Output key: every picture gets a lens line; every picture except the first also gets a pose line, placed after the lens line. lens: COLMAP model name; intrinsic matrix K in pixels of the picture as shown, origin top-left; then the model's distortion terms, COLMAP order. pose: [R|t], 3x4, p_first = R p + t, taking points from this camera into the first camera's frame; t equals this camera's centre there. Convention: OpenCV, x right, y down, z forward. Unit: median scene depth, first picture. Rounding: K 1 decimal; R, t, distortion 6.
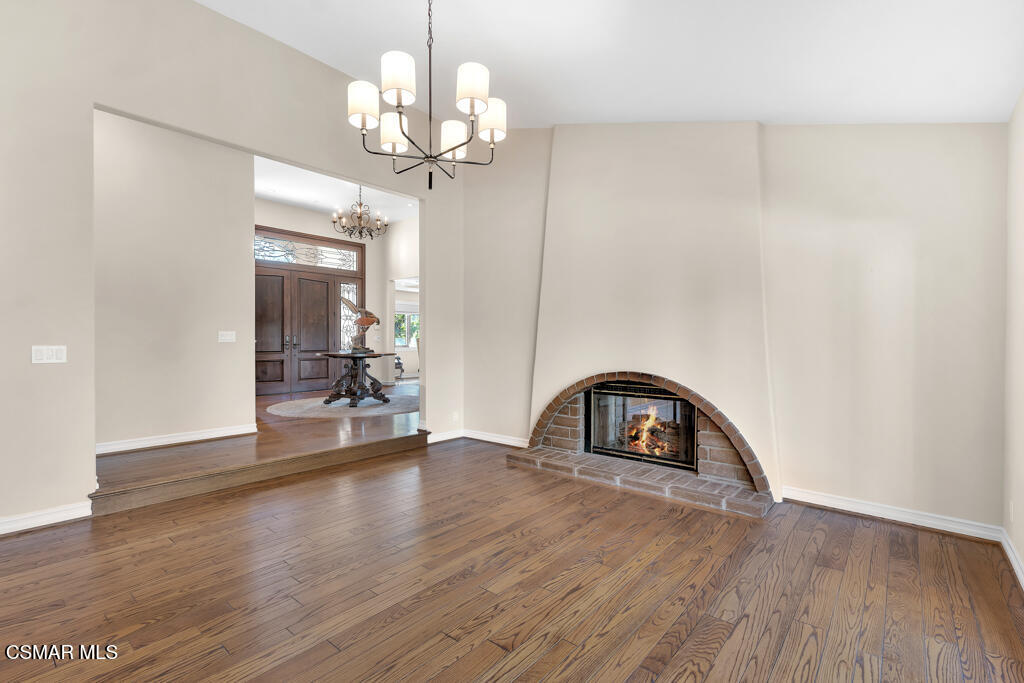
lens RADIAL K [[450.4, 0, 479.6], [0, 450.4, 345.0], [0, 0, 1]] dist [0.002603, -0.000440]
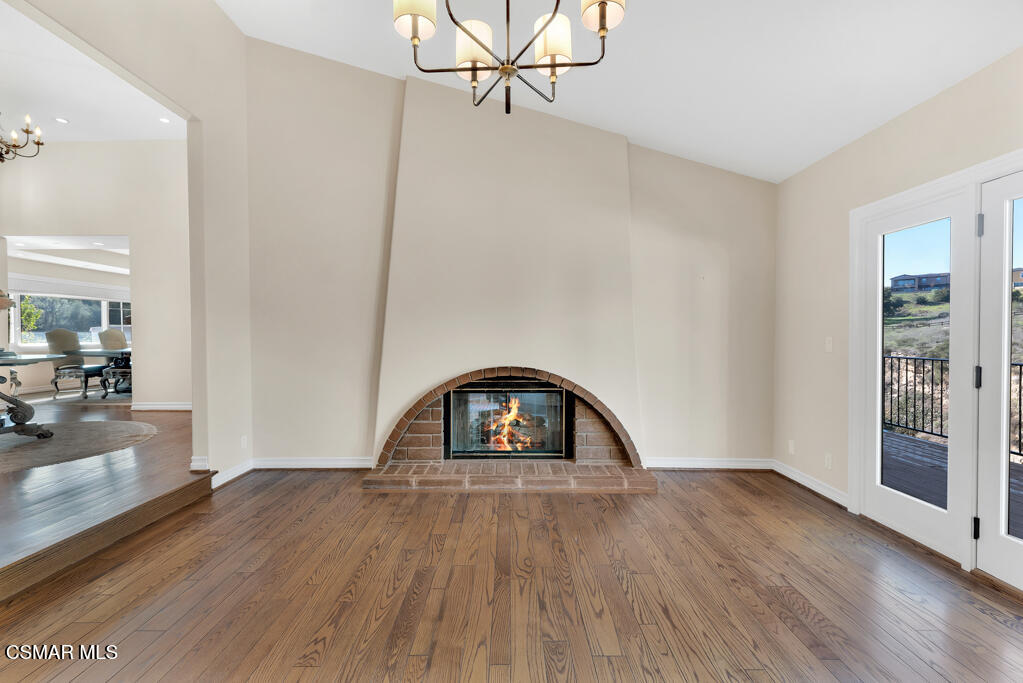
lens RADIAL K [[471.1, 0, 485.7], [0, 471.1, 336.6], [0, 0, 1]] dist [0.002507, -0.000122]
pose [[0.764695, -0.009339, 0.644325, -0.357072], [0.013104, 0.999914, -0.001059, -0.004512], [-0.644260, 0.009253, 0.764751, 0.273573]]
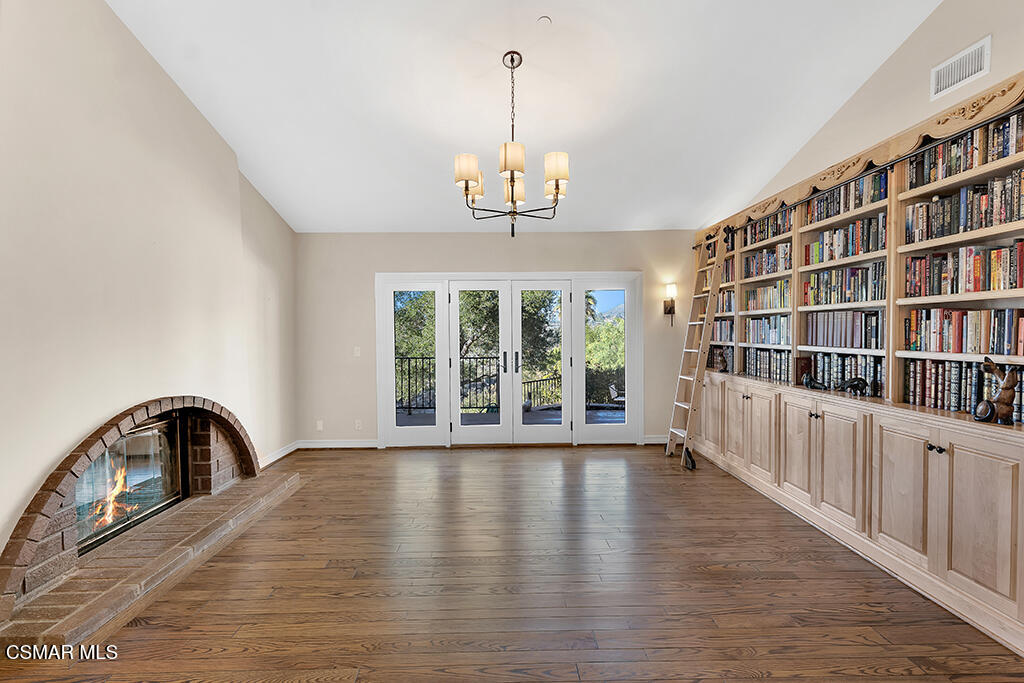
lens RADIAL K [[510.1, 0, 512.0], [0, 510.1, 341.5], [0, 0, 1]] dist [0.002553, -0.000500]
pose [[-0.699380, -0.020995, 0.714441, -0.688044], [0.011571, 0.999105, 0.040687, -0.066105], [-0.714656, 0.036723, -0.698511, 1.206026]]
